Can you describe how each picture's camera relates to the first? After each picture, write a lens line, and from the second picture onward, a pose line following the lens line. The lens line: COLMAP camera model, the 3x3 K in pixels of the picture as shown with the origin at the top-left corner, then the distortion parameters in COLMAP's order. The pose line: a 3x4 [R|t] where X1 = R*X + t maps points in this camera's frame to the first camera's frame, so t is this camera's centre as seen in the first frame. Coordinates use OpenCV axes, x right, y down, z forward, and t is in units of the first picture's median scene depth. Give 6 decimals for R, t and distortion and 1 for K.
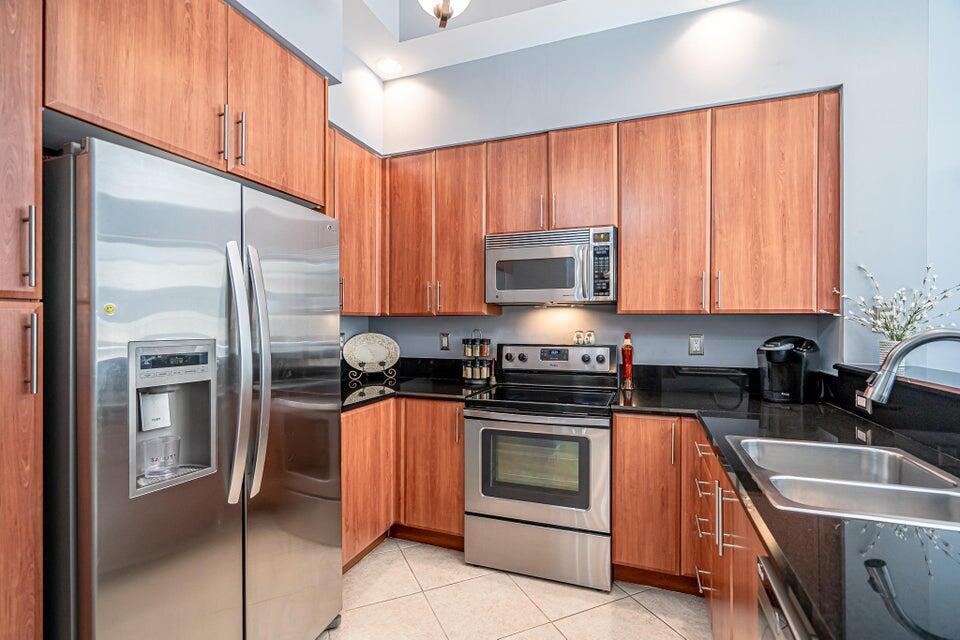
lens RADIAL K [[444.6, 0, 477.9], [0, 444.6, 323.4], [0, 0, 1]] dist [-0.000023, 0.000305]
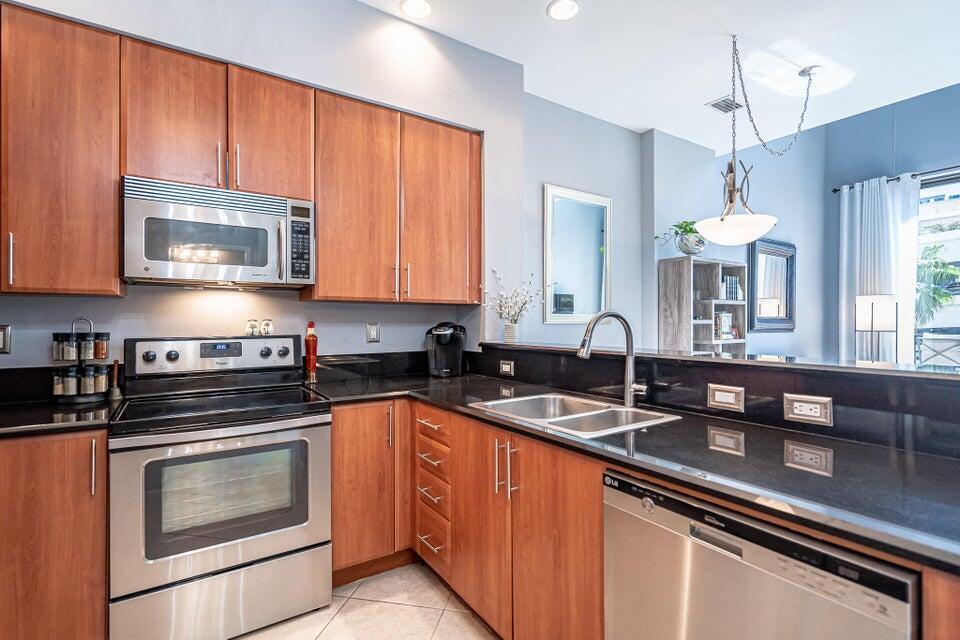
lens RADIAL K [[444.6, 0, 477.9], [0, 444.6, 323.4], [0, 0, 1]] dist [-0.000023, 0.000305]
pose [[0.597790, -0.005095, 0.801637, -0.220248], [0.003873, 0.999986, 0.003467, 0.026067], [-0.801643, 0.001032, 0.597802, 0.191552]]
